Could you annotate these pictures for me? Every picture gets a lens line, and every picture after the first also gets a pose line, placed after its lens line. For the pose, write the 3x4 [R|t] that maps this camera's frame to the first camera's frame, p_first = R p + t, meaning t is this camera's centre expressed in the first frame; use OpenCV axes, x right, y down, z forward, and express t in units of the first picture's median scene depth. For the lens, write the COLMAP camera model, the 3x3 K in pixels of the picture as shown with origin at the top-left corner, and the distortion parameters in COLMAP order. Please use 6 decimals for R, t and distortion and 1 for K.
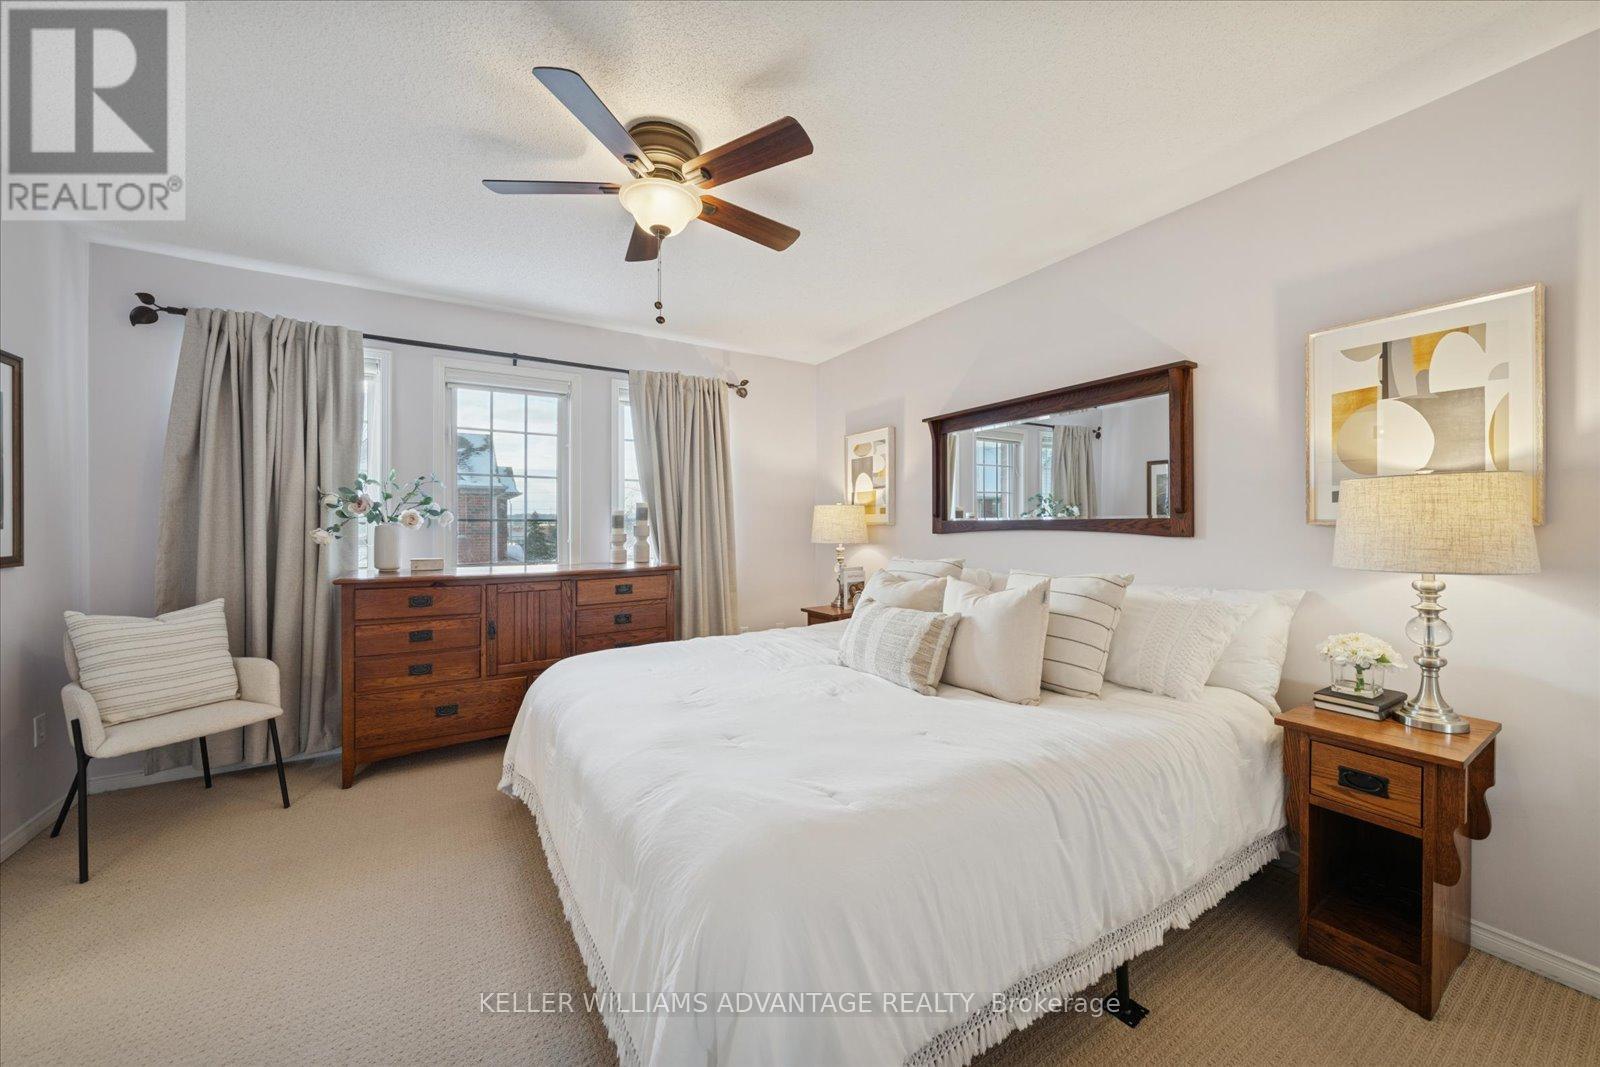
lens RADIAL K [[578.7, 0, 803.4], [0, 578.7, 522.9], [0, 0, 1]] dist [-0.001354, -0.000103]
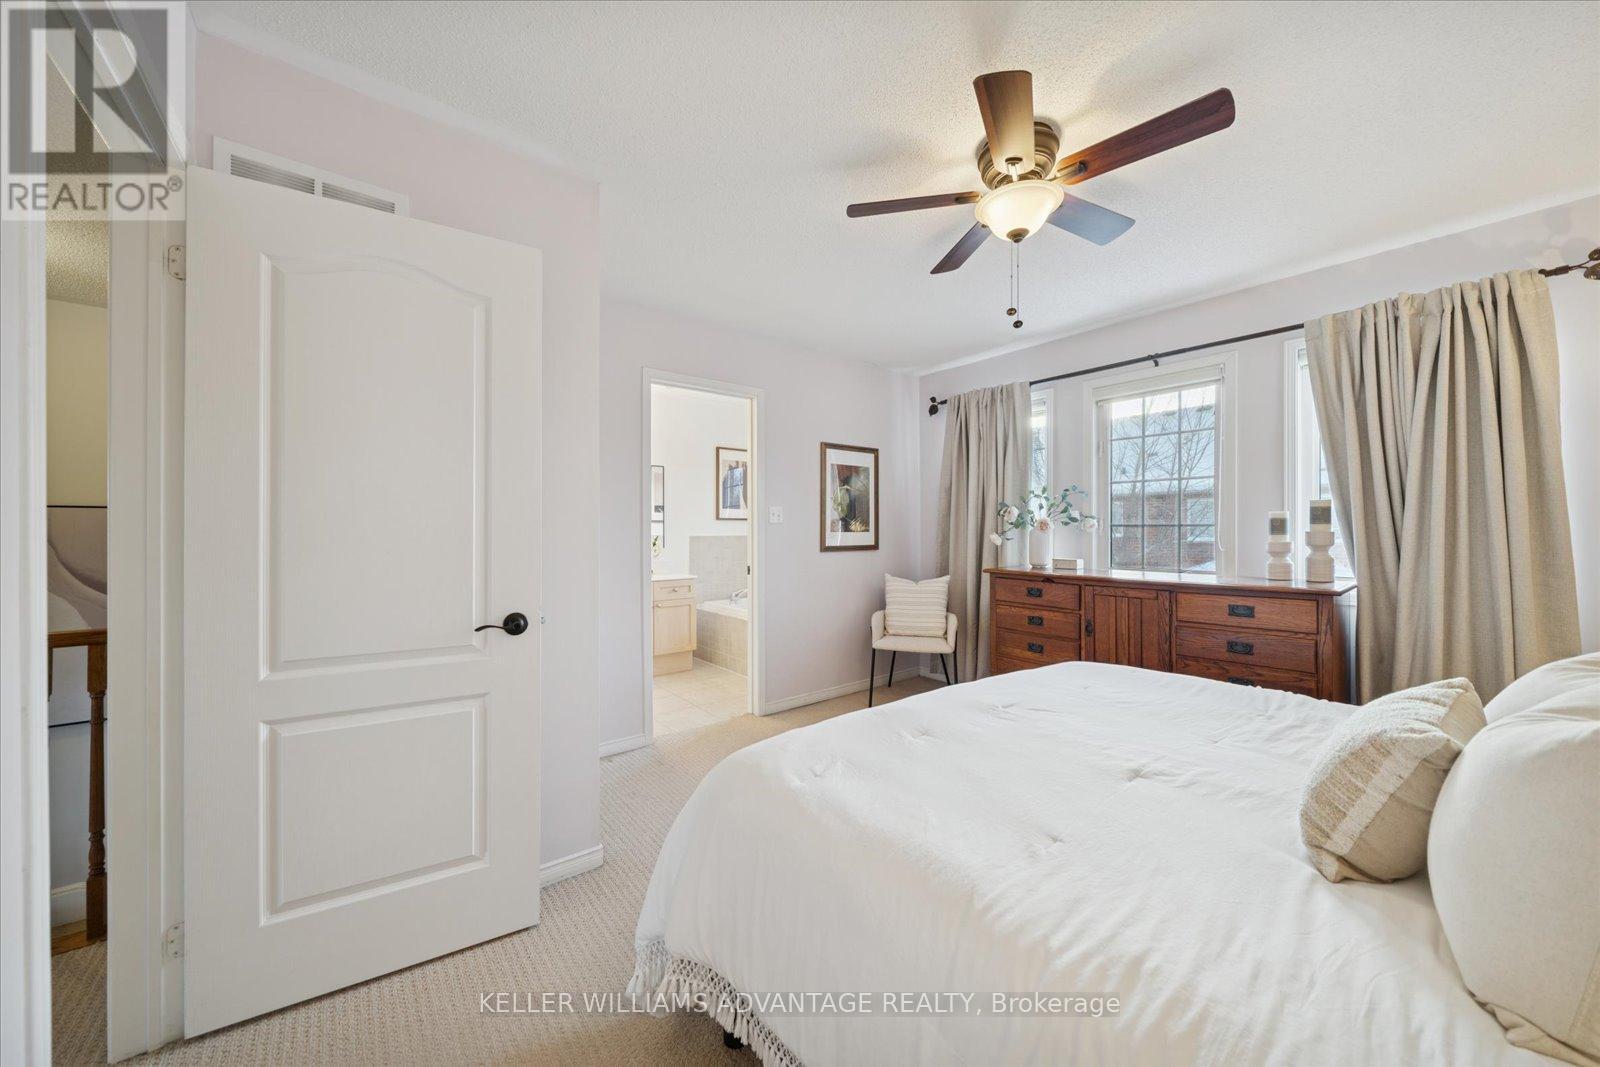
lens RADIAL K [[578.7, 0, 798.9], [0, 578.7, 529.6], [0, 0, 1]] dist [-0.001354, -0.000103]
pose [[0.107643, 0.000834, -0.994189, 0.563432], [0.002903, 0.999995, 0.001153, -0.000255], [0.994185, -0.003010, 0.107640, 0.416622]]
